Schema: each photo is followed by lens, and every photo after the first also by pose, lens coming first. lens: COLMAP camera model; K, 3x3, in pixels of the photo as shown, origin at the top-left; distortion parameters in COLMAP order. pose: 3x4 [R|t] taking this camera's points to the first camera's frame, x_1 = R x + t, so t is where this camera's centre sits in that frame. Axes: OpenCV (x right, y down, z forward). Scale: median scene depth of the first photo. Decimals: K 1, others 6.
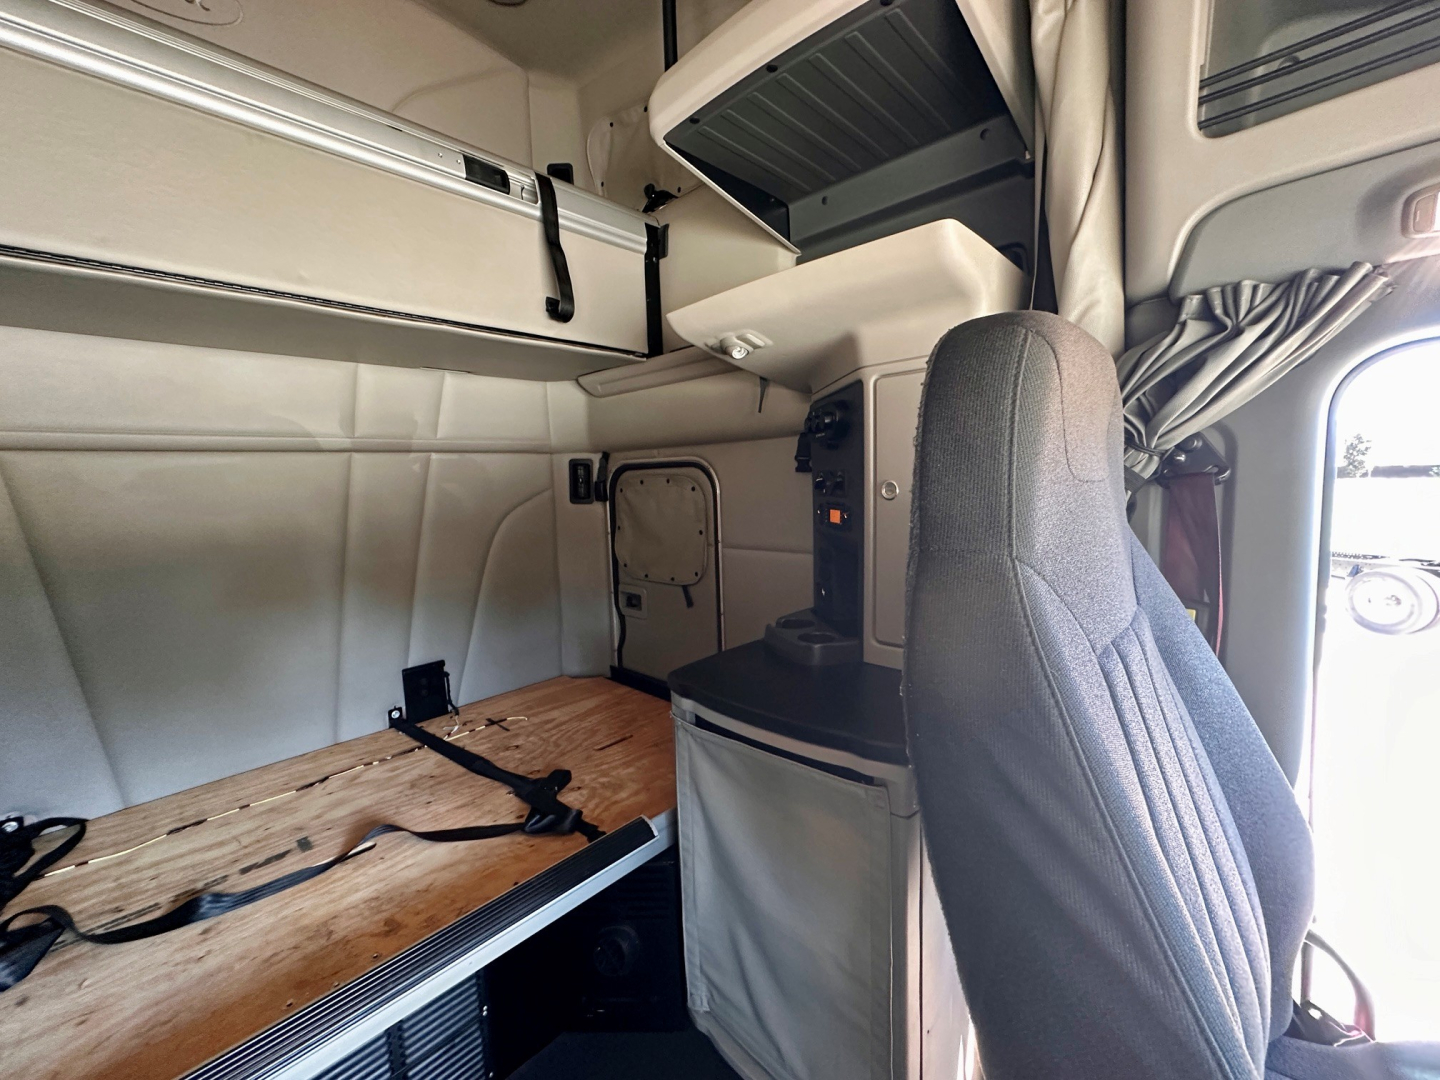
lens RADIAL K [[610.4, 0, 720.0], [0, 610.4, 540.0], [0, 0, 1]] dist [-0.010183, 0.000089]
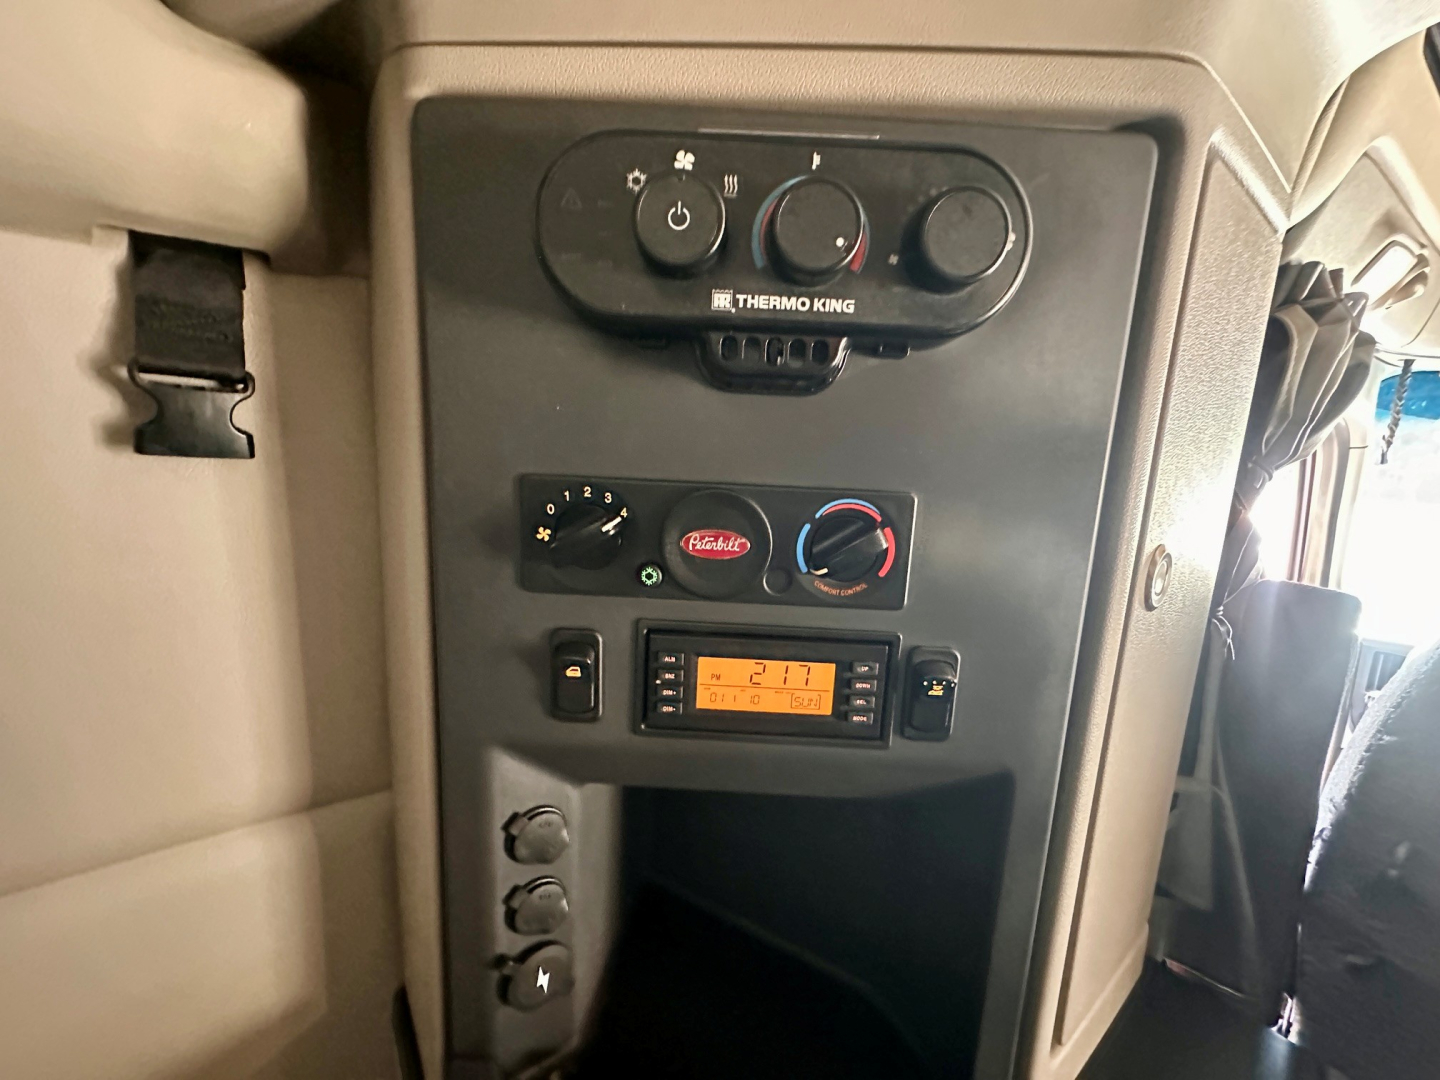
lens RADIAL K [[575.5, 0, 716.5], [0, 575.5, 537.4], [0, 0, 1]] dist [-0.007712, 0.000926]
pose [[0.182038, -0.120639, 0.975863, -0.010822], [0.045446, 0.992417, 0.114208, -0.082943], [-0.982241, 0.023559, 0.186140, 0.682309]]
